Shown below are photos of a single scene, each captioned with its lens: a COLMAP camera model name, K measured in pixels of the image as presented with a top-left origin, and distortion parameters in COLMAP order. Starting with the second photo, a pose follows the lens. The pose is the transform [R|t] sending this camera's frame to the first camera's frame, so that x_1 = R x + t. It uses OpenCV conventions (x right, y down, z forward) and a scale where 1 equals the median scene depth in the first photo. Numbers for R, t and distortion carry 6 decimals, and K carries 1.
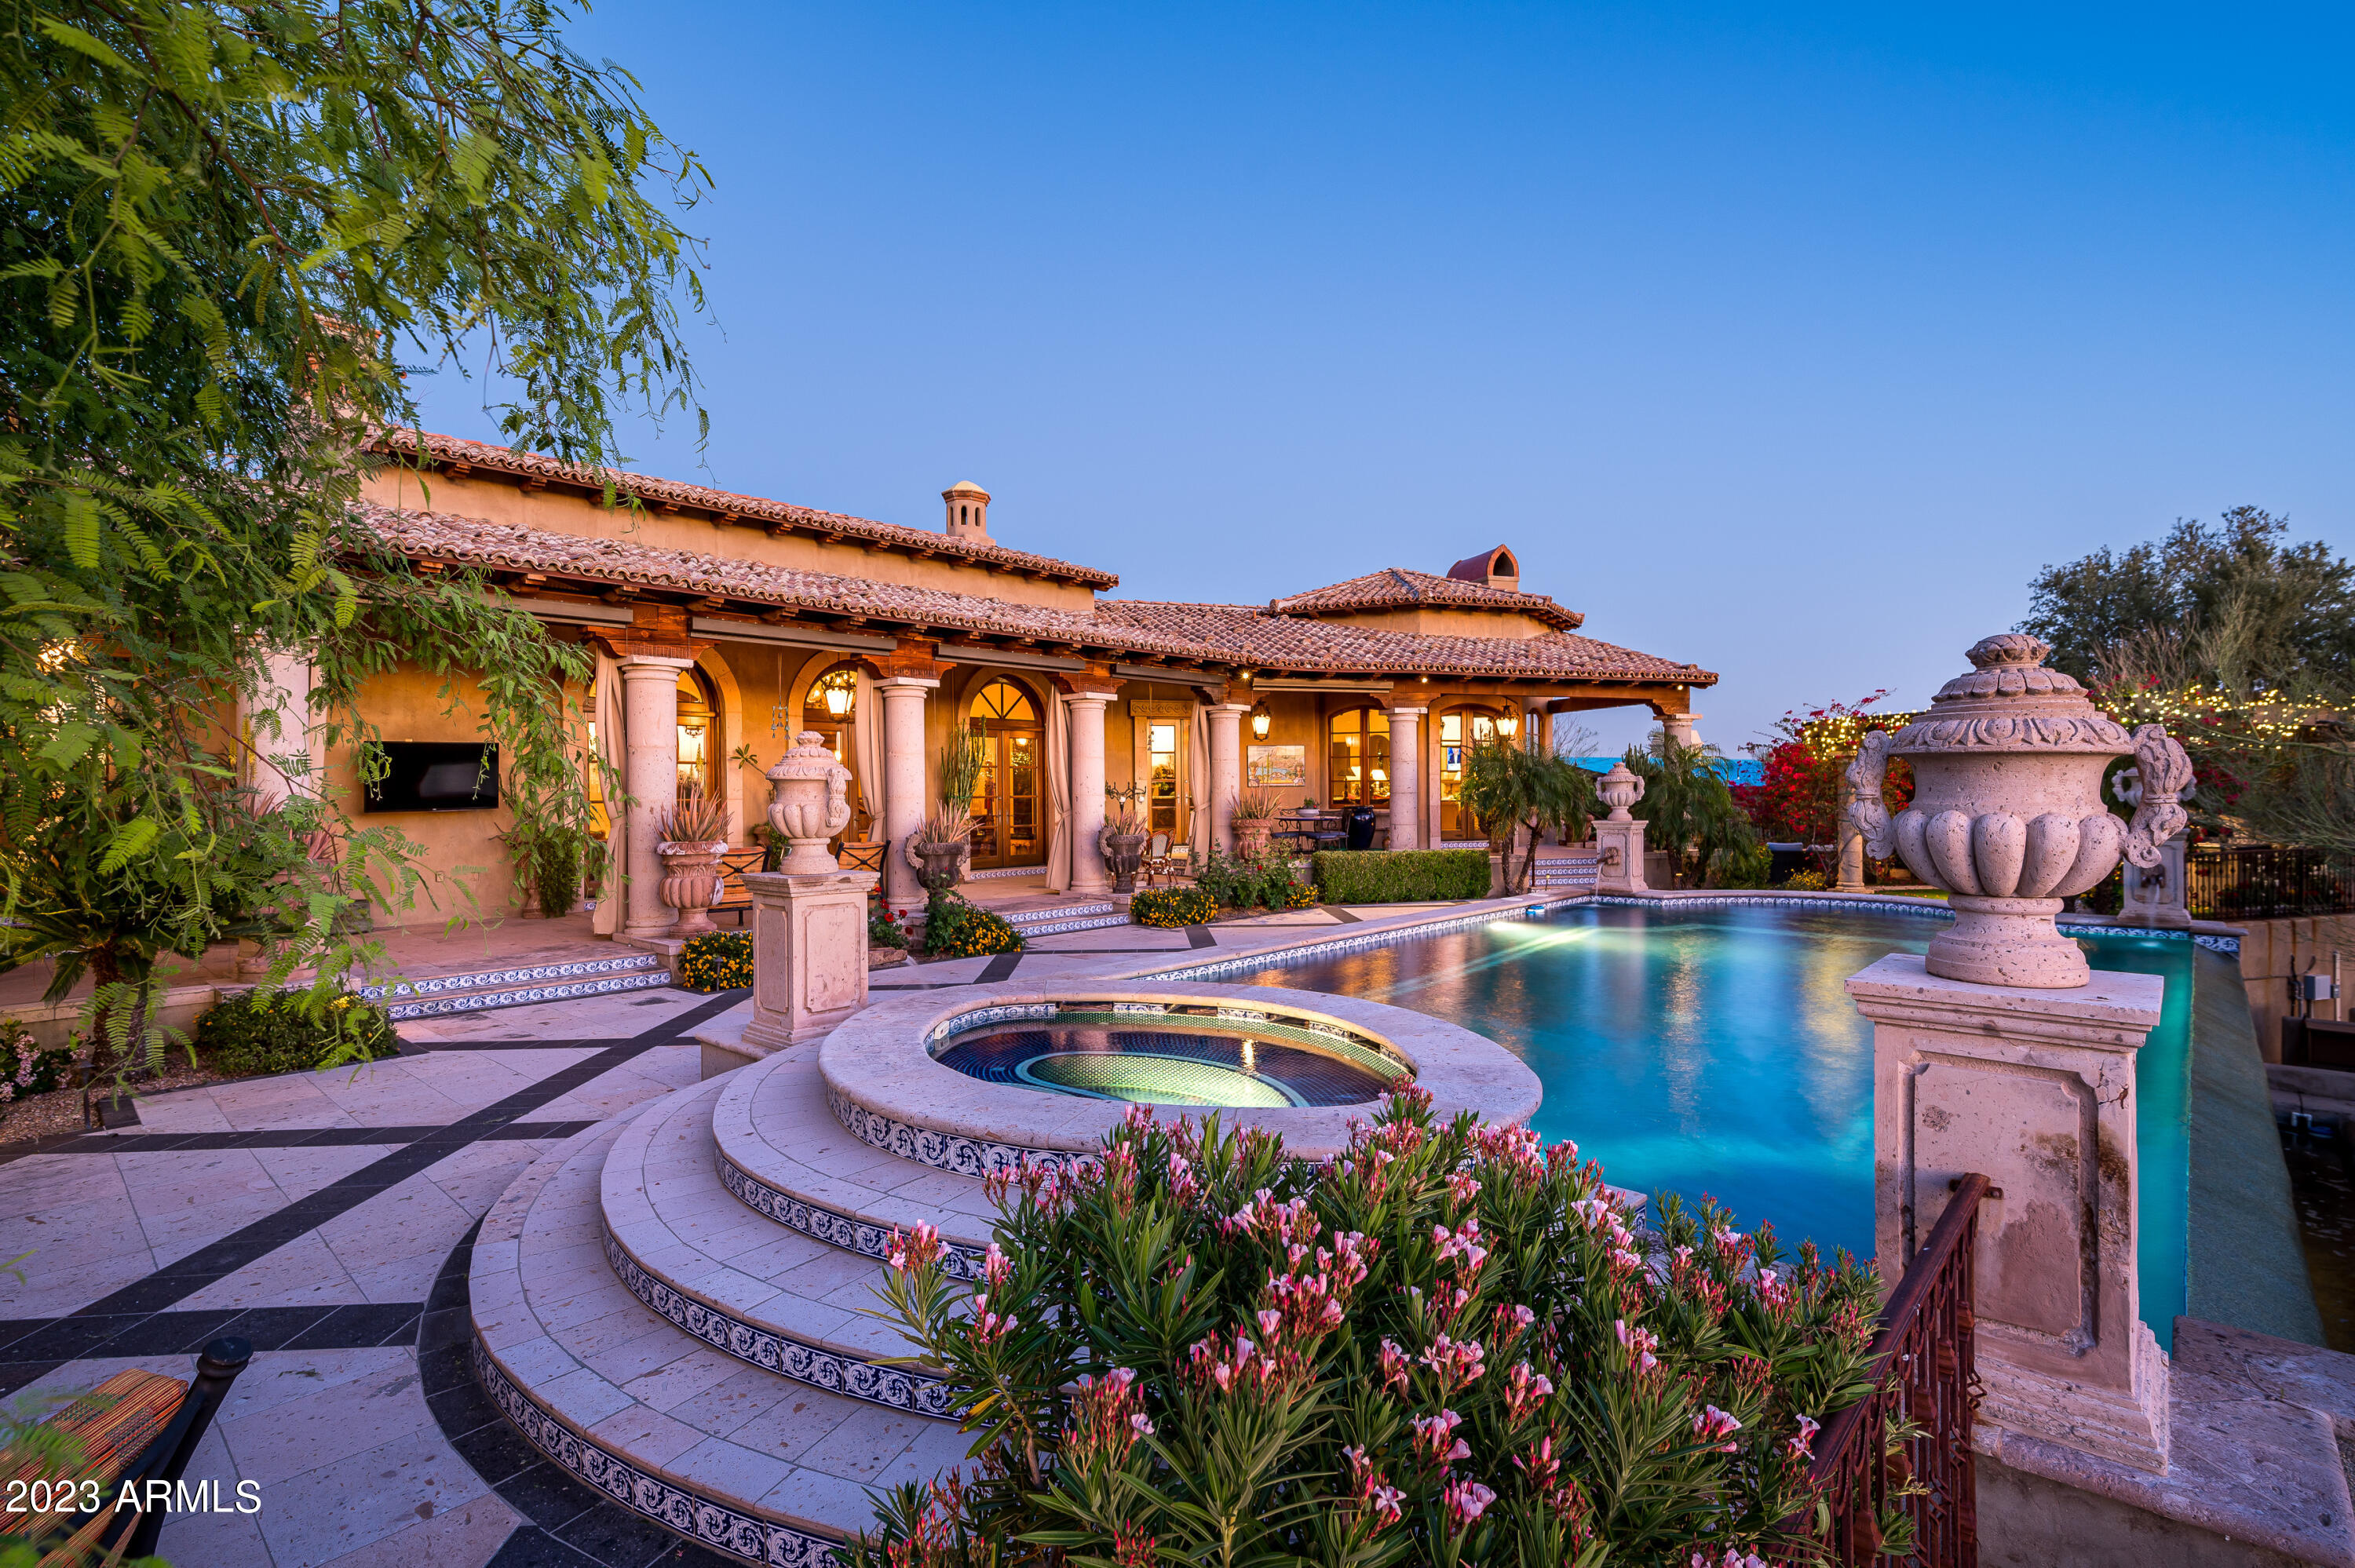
lens RADIAL K [[1118.1, 0, 1177.5], [0, 1118.1, 784.0], [0, 0, 1]] dist [0.000089, -0.000012]
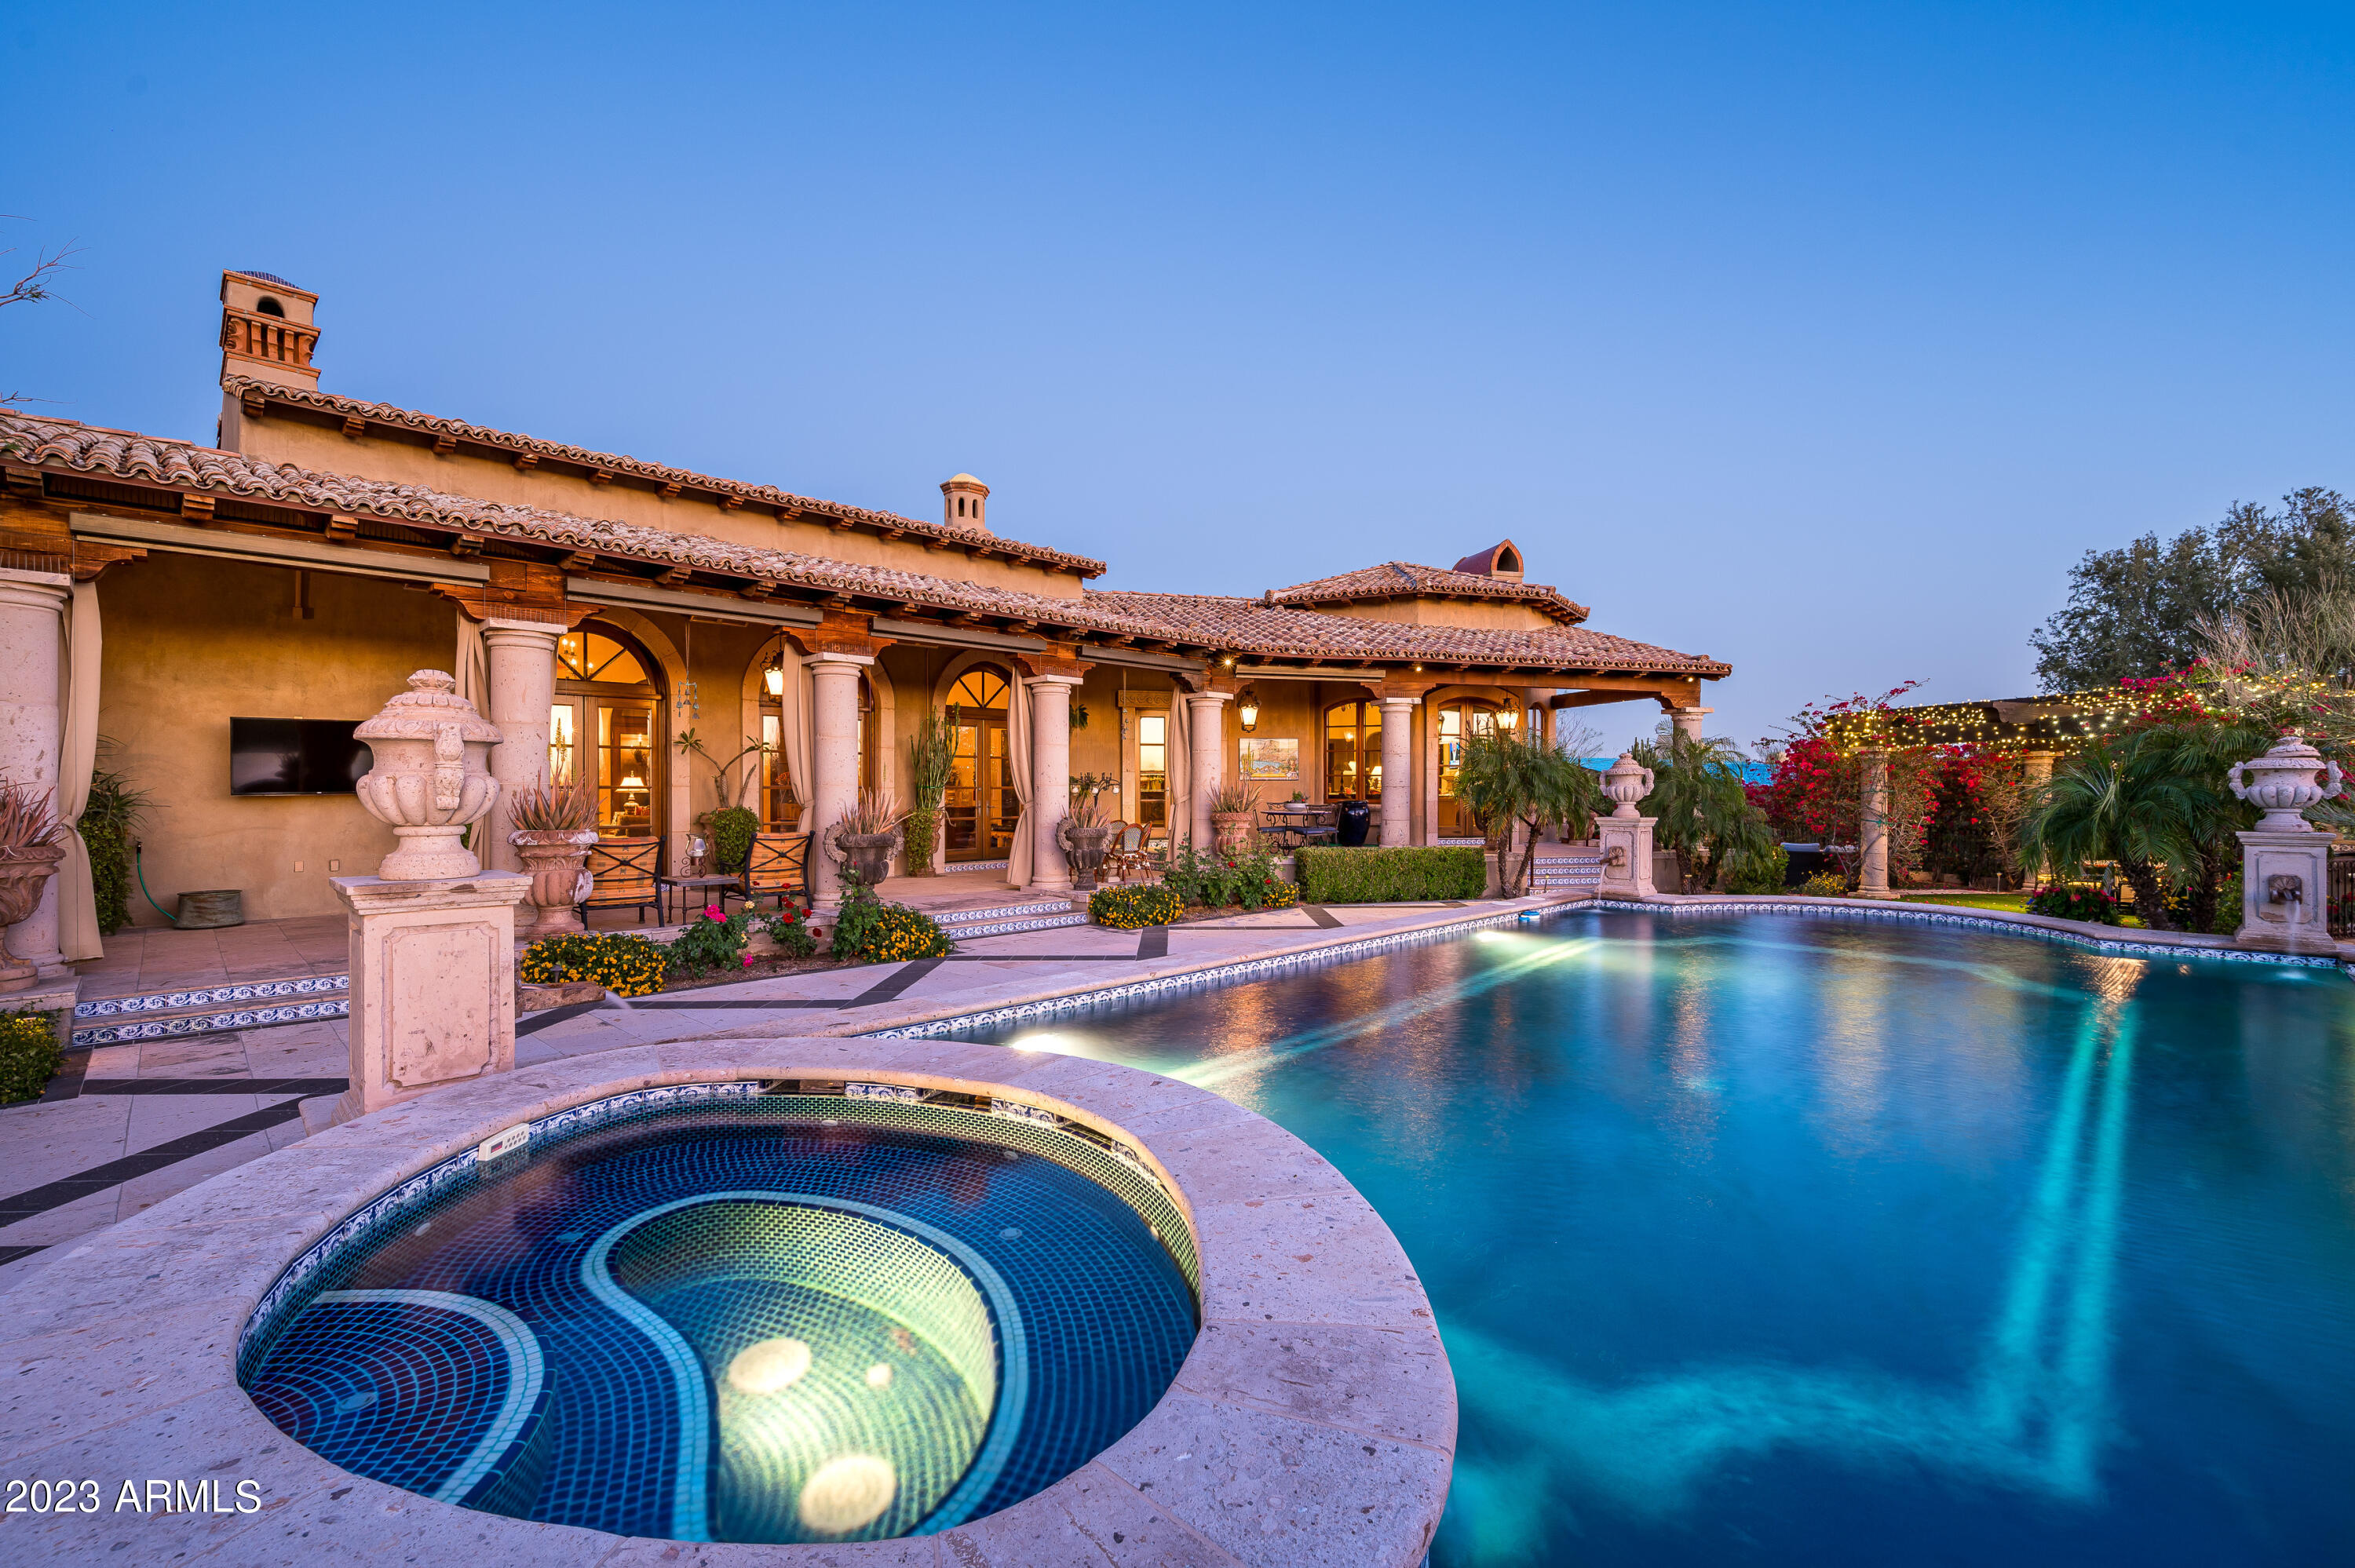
lens RADIAL K [[1010.6, 0, 1177.5], [0, 1010.6, 784.0], [0, 0, 1]] dist [0.002193, 0.000346]
pose [[0.999229, 0.008202, -0.038386, 0.051338], [-0.008156, 0.999966, 0.001361, 0.006080], [0.038396, -0.001047, 0.999262, 0.135199]]
